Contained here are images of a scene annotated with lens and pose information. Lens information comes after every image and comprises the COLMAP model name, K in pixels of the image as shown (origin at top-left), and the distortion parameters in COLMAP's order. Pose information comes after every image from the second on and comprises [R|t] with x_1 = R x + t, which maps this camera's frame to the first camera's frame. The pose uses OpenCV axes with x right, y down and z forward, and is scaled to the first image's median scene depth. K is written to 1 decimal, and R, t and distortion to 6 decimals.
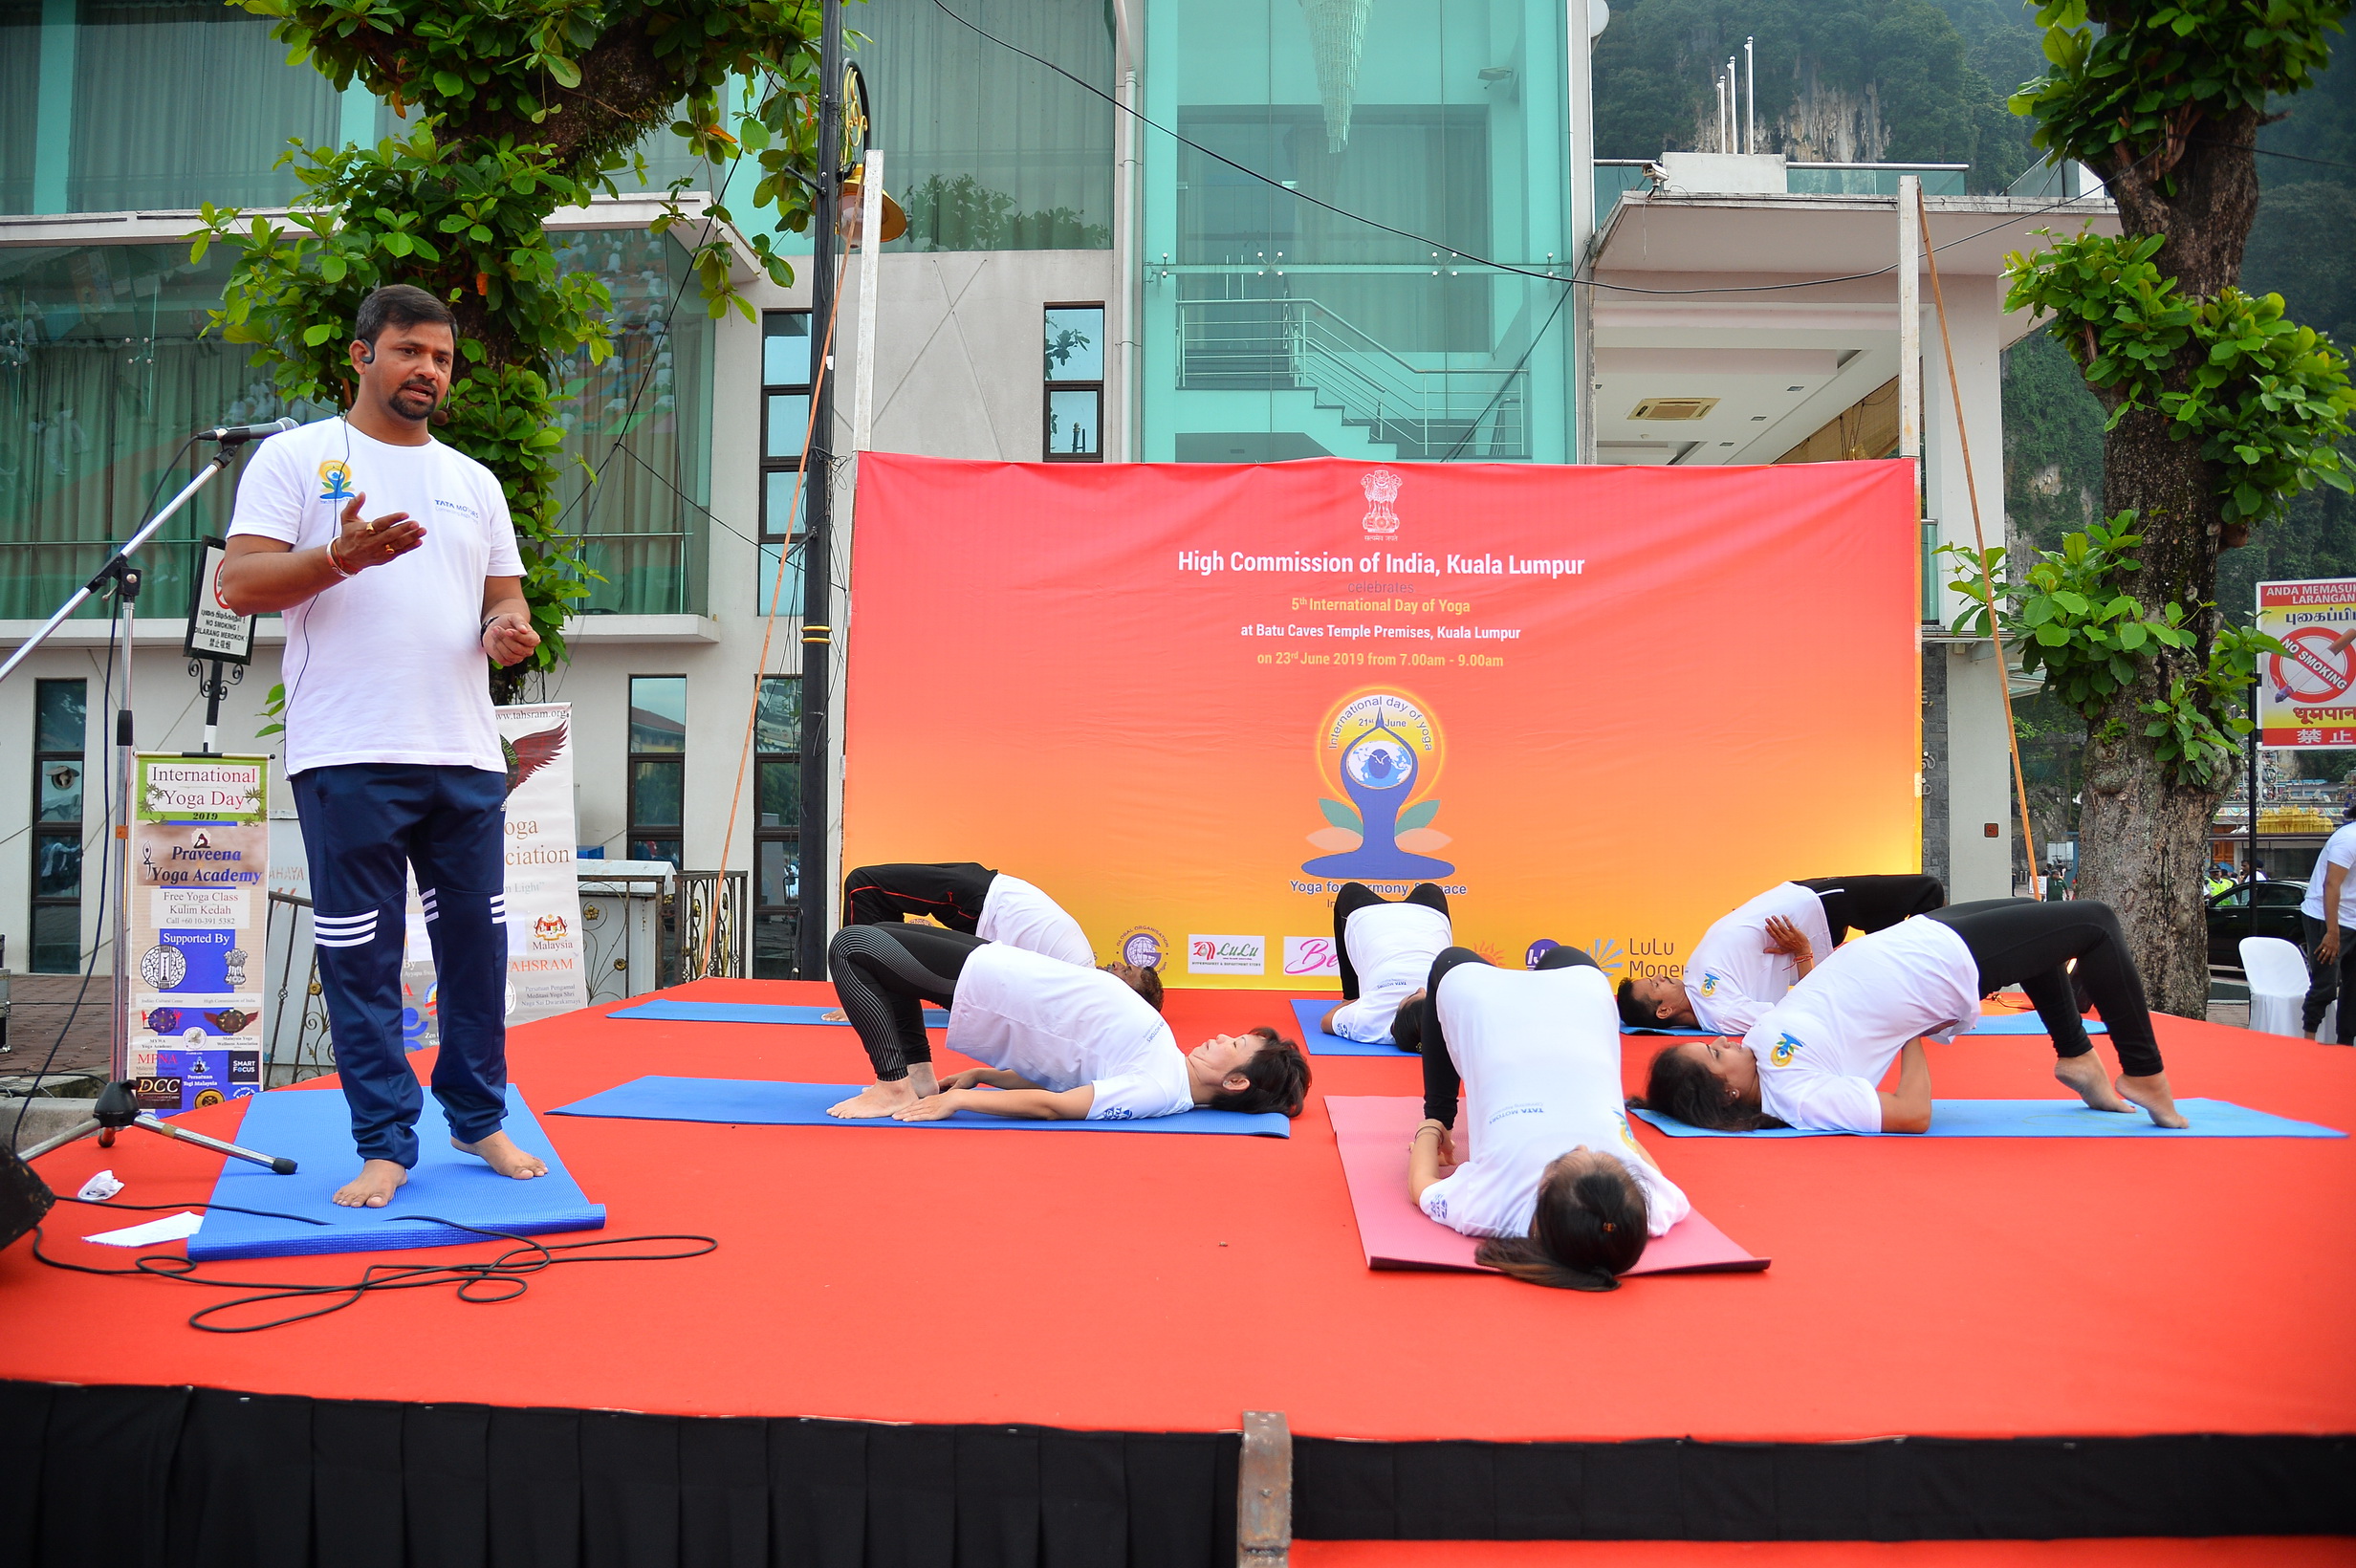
lens RADIAL K [[1585.2, 0, 1157.1], [0, 1585.2, 782.0], [0, 0, 1]] dist [-0.101863, 0.047958]
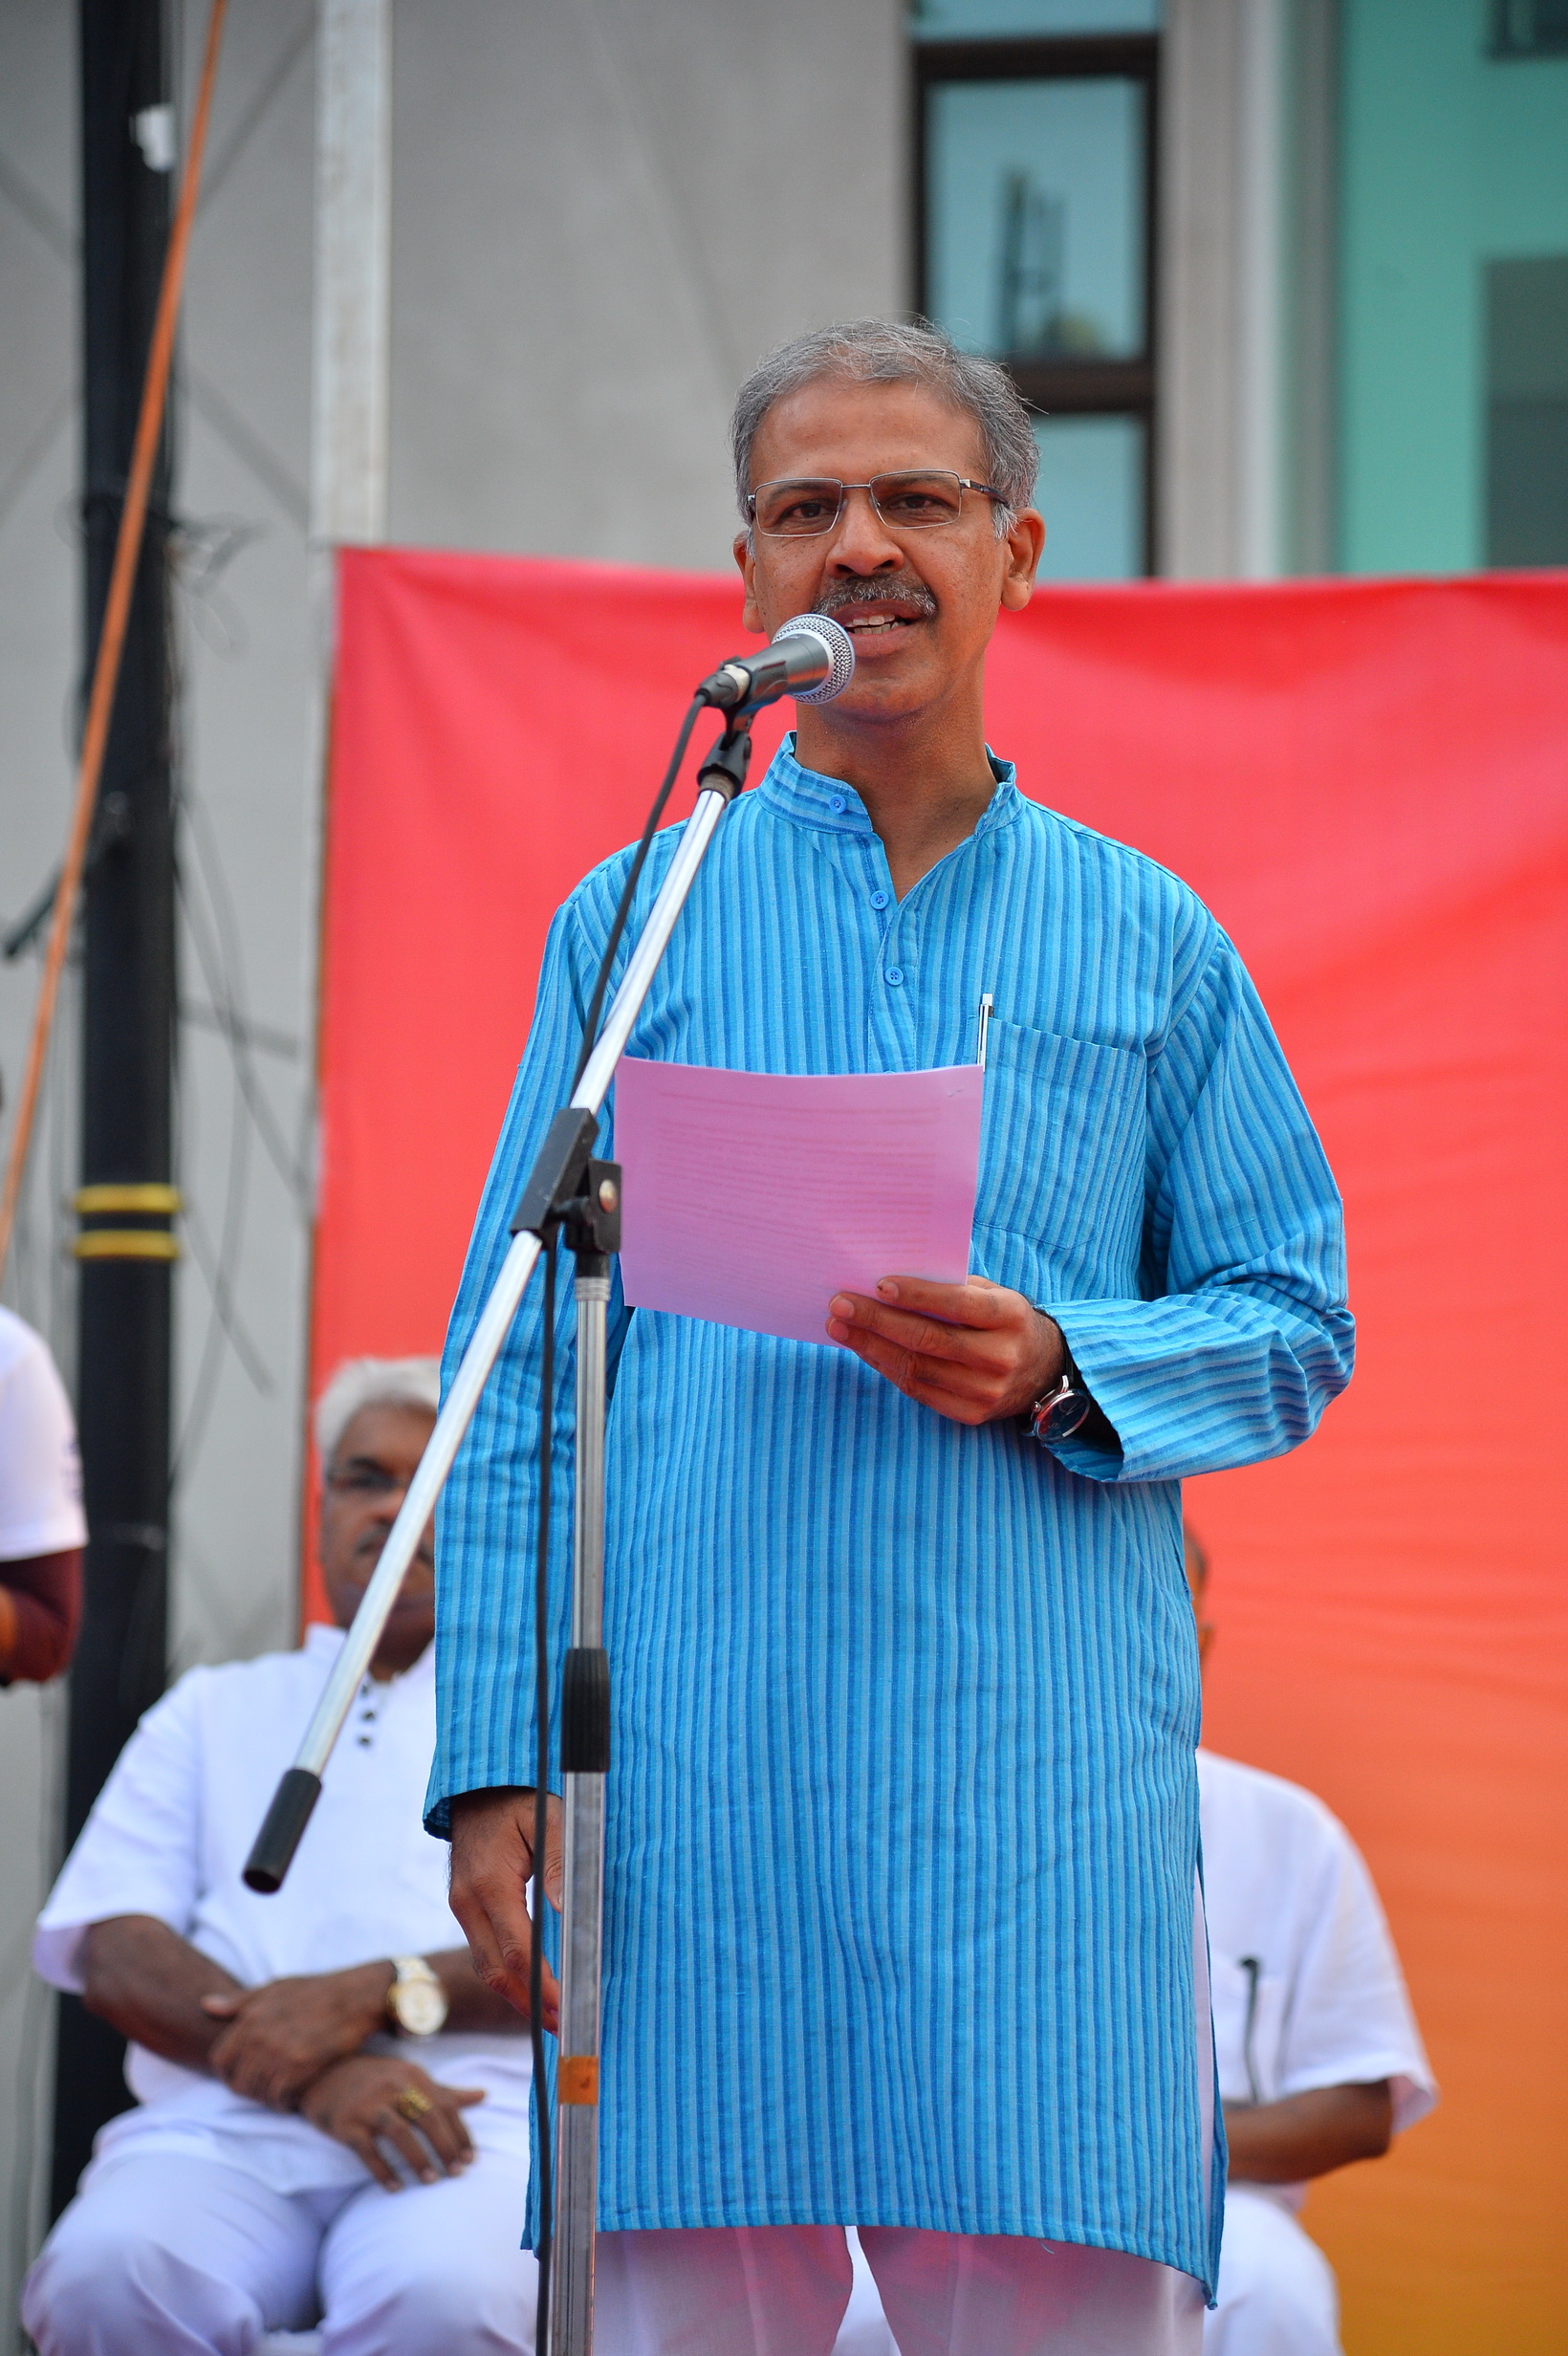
lens RADIAL K [[7414.8, 0, 790.6], [0, 7414.8, 1170.8], [0, 0, 1]] dist [1.089349, 0.000000]
pose [[0.997441, -0.010745, -0.070681, -0.028279], [0.005409, 0.997150, -0.075251, -0.012590], [0.071288, 0.074676, 0.994656, -0.230982]]
